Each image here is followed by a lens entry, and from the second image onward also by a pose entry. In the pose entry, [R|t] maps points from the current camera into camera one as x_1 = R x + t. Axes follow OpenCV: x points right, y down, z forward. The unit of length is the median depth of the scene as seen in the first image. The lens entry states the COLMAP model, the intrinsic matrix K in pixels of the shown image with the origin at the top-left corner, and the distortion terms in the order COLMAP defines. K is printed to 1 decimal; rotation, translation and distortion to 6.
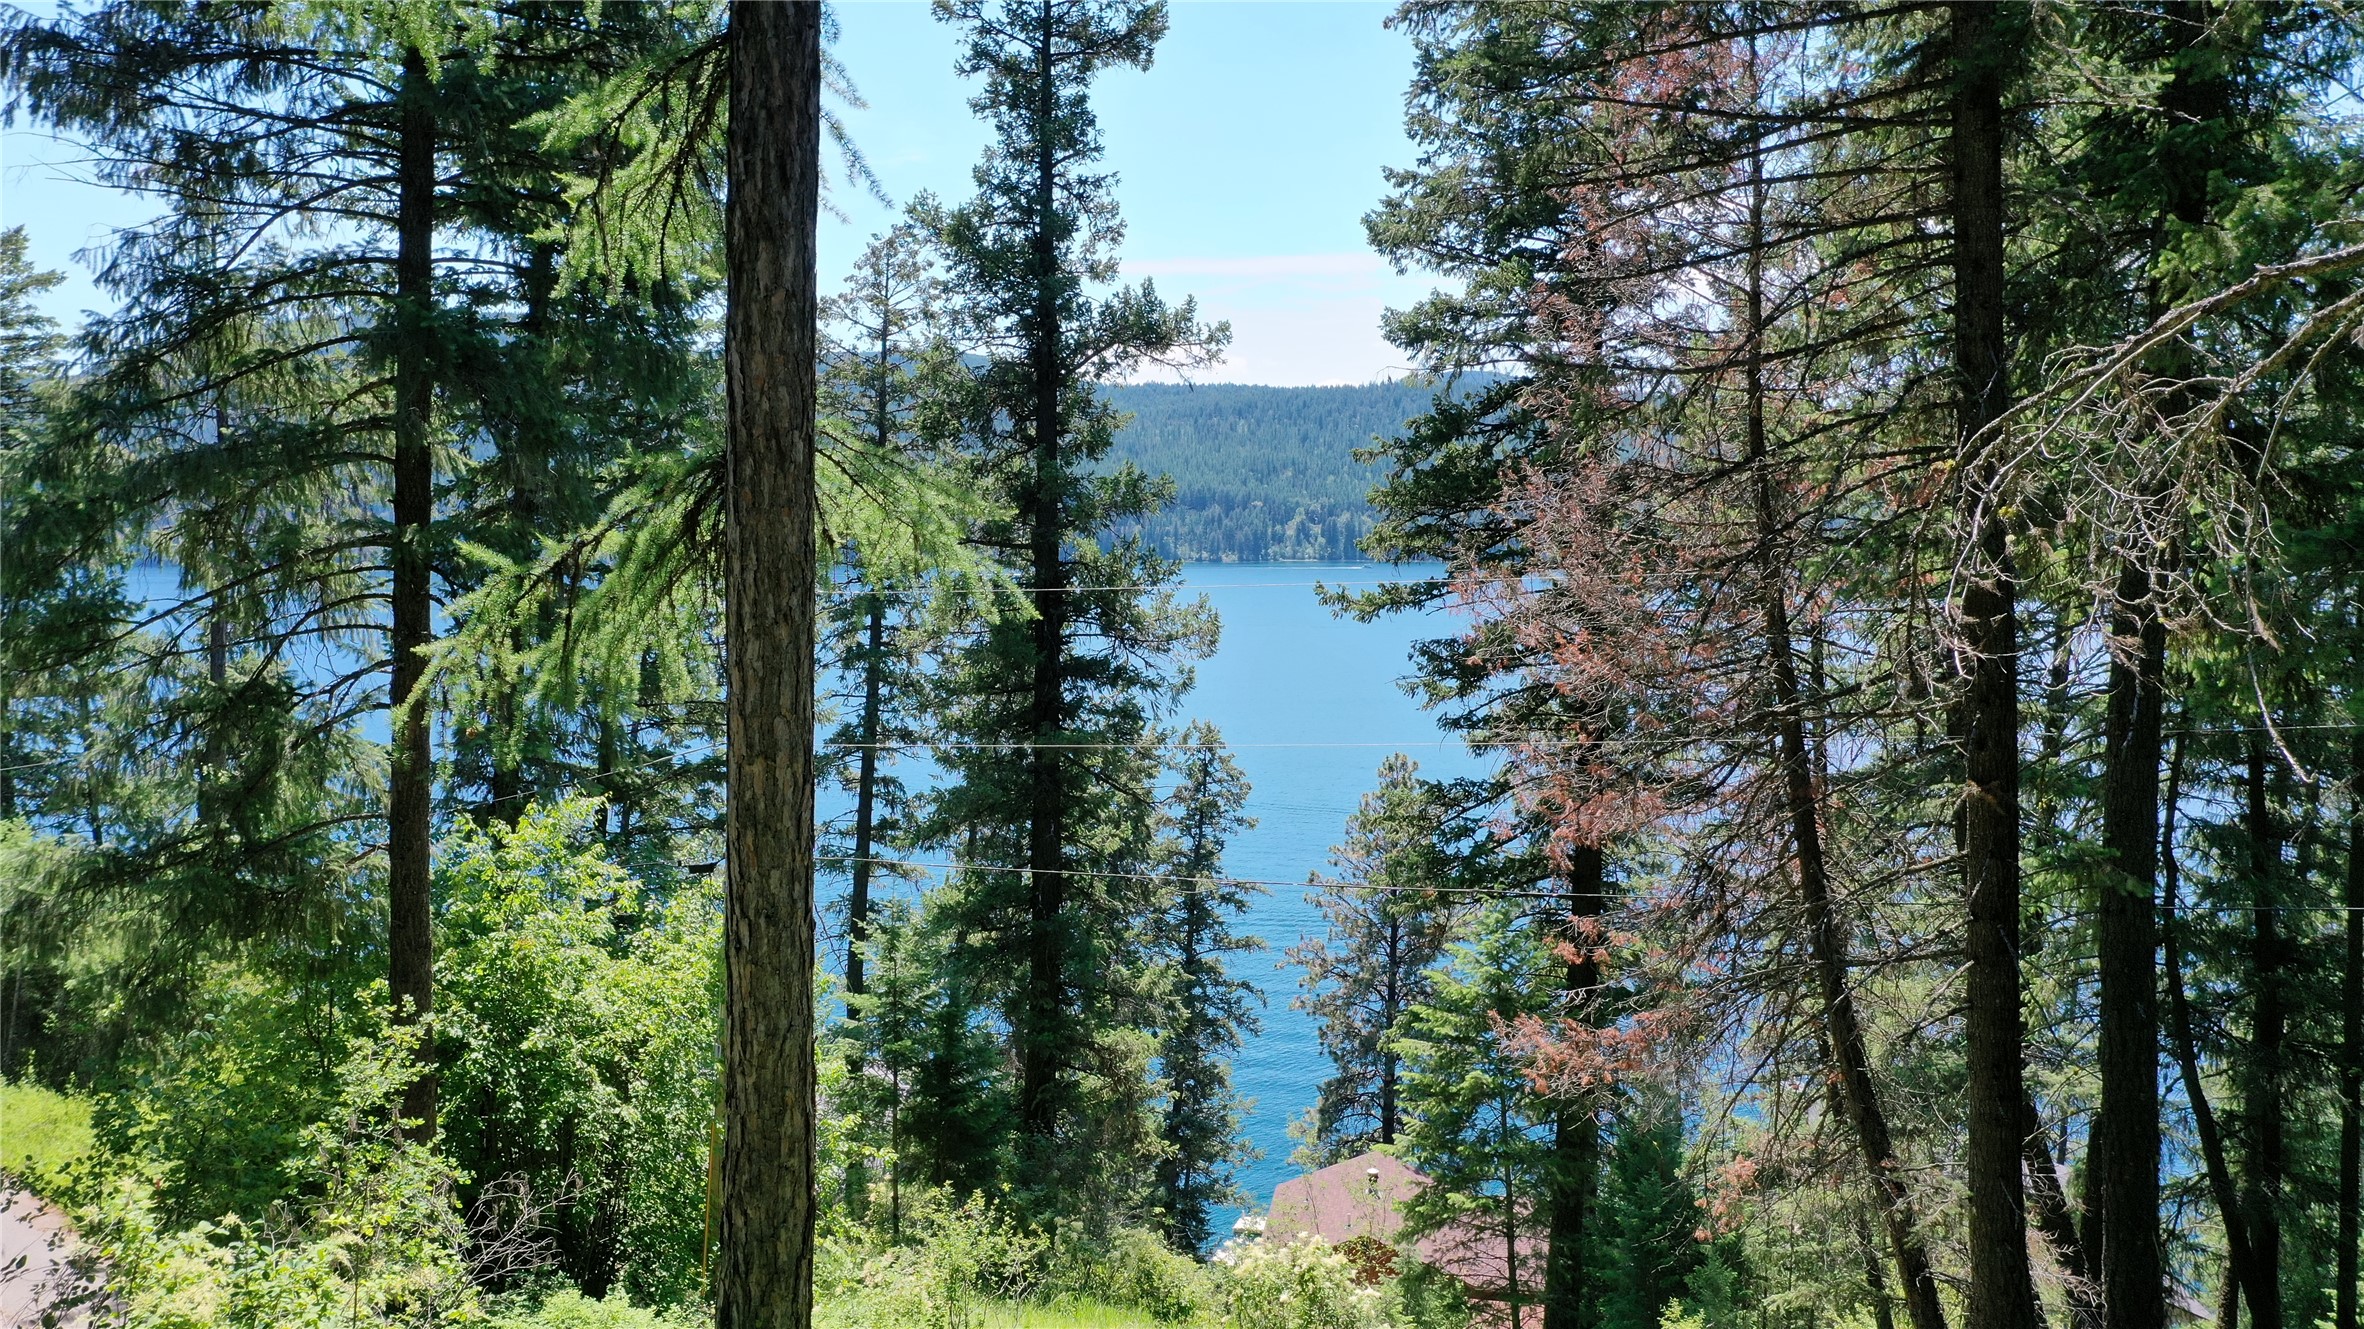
lens RADIAL K [[1865.9, 0, 1179.7], [0, 1865.9, 669.6], [0, 0, 1]] dist [-0.002411, 0.014735]
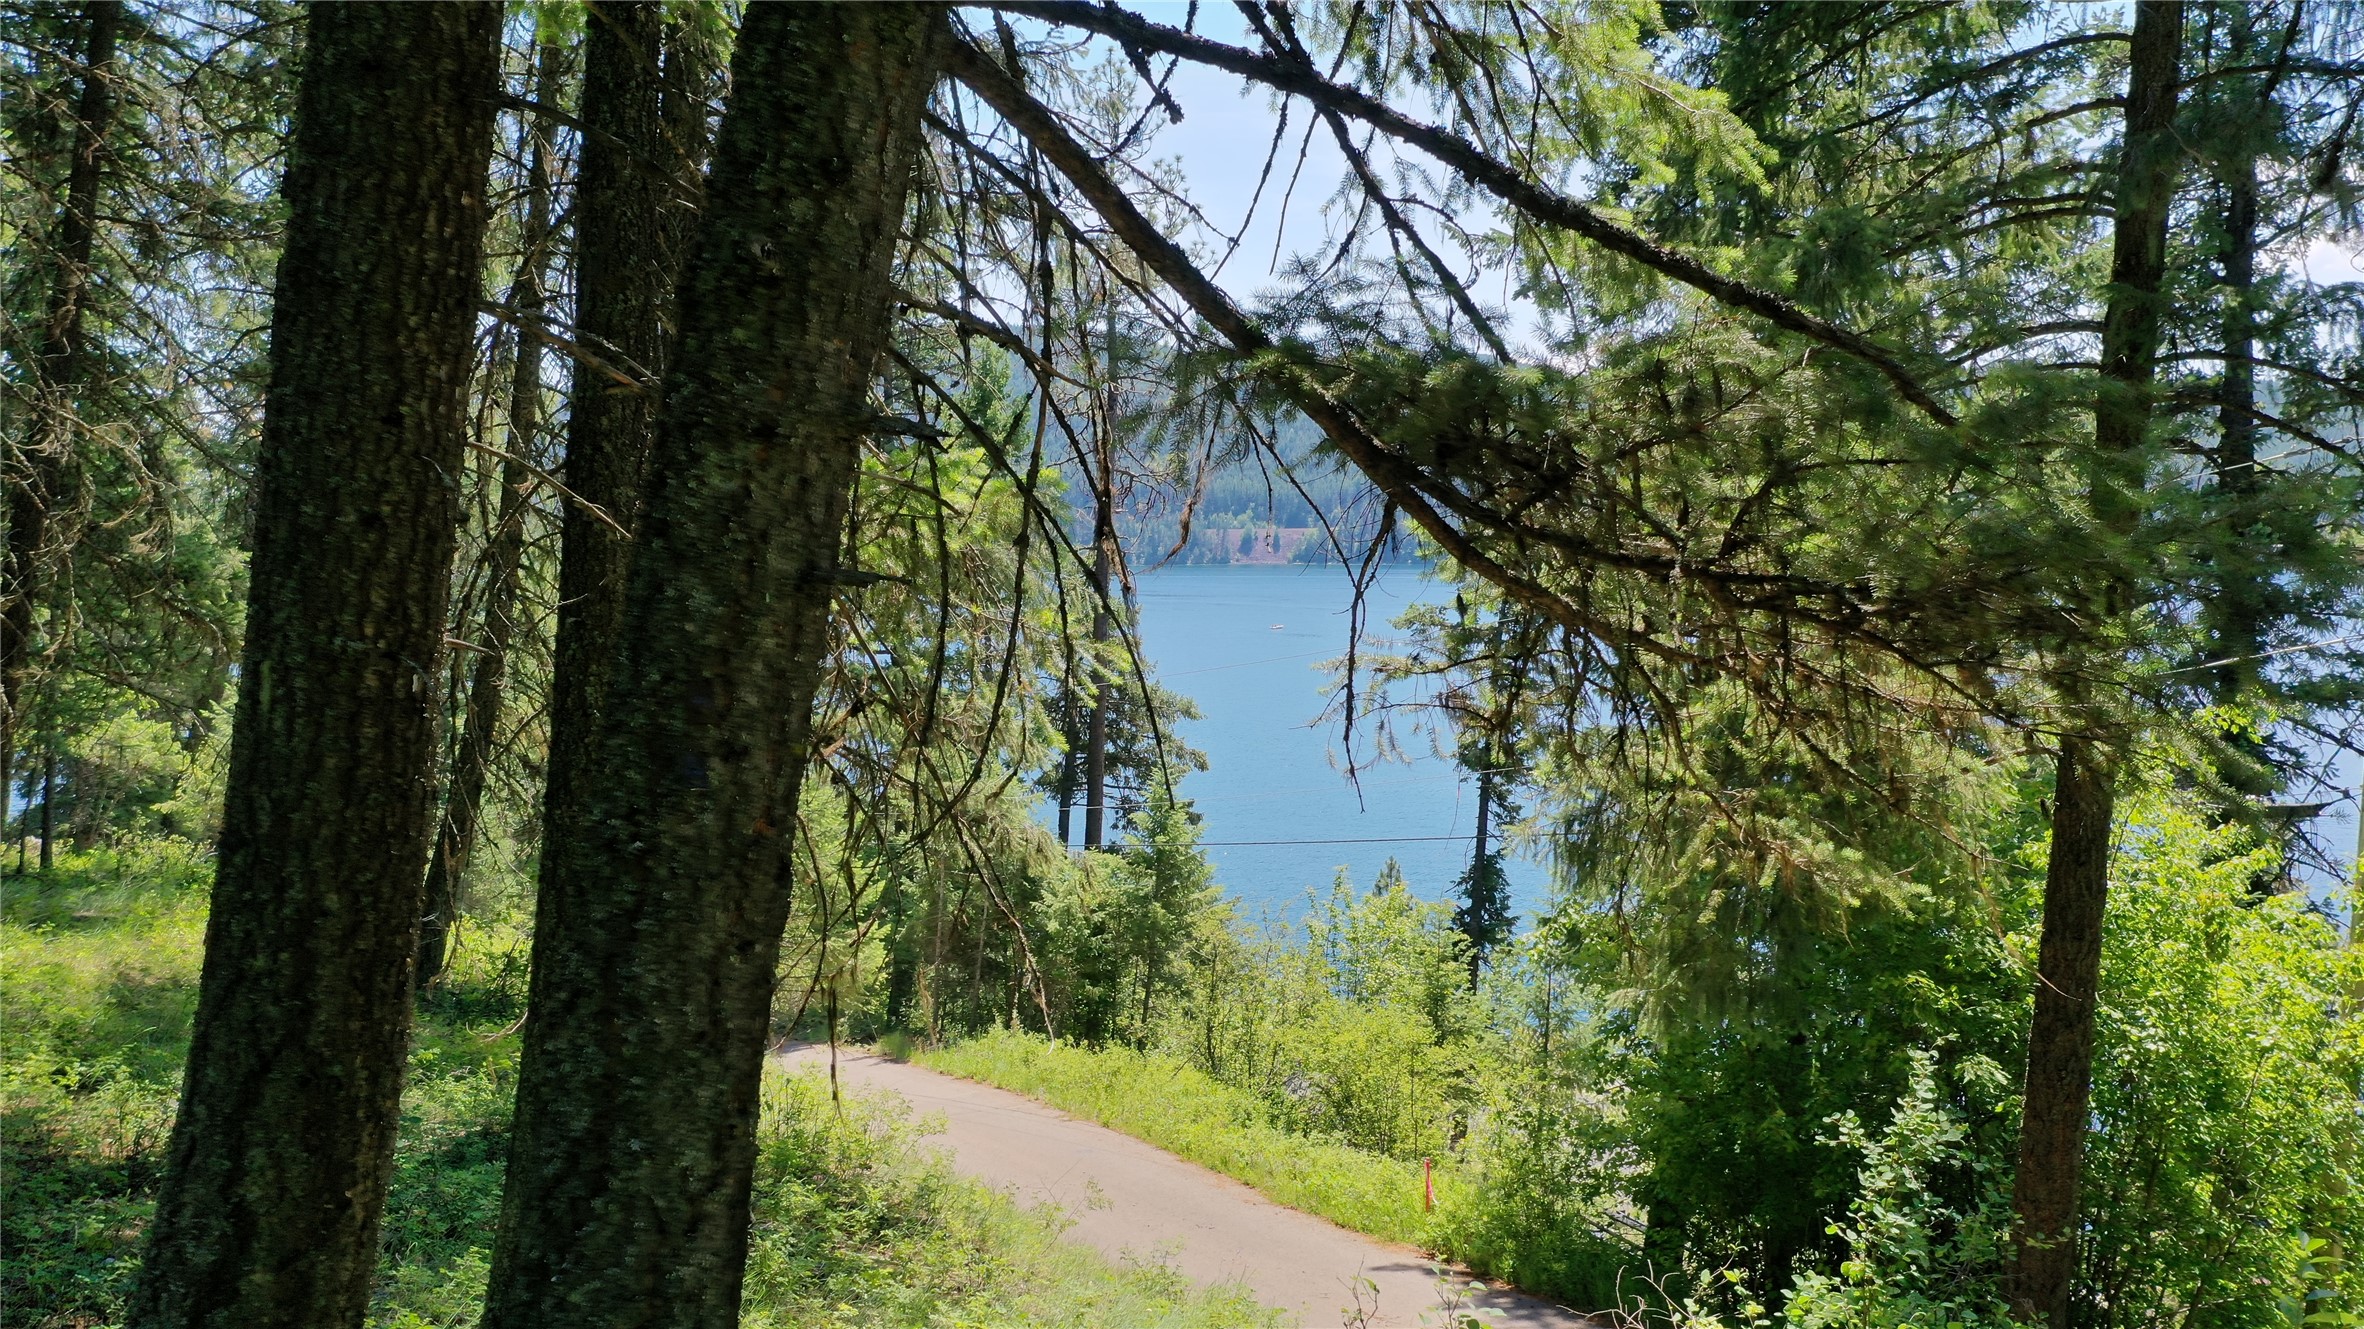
lens RADIAL K [[1865.9, 0, 1179.7], [0, 1865.9, 669.6], [0, 0, 1]] dist [-0.002411, 0.014735]
pose [[0.963961, 0.020915, -0.265221, -0.295610], [-0.021055, 0.999776, 0.002316, 0.036197], [0.265210, 0.003352, 0.964185, 0.111143]]
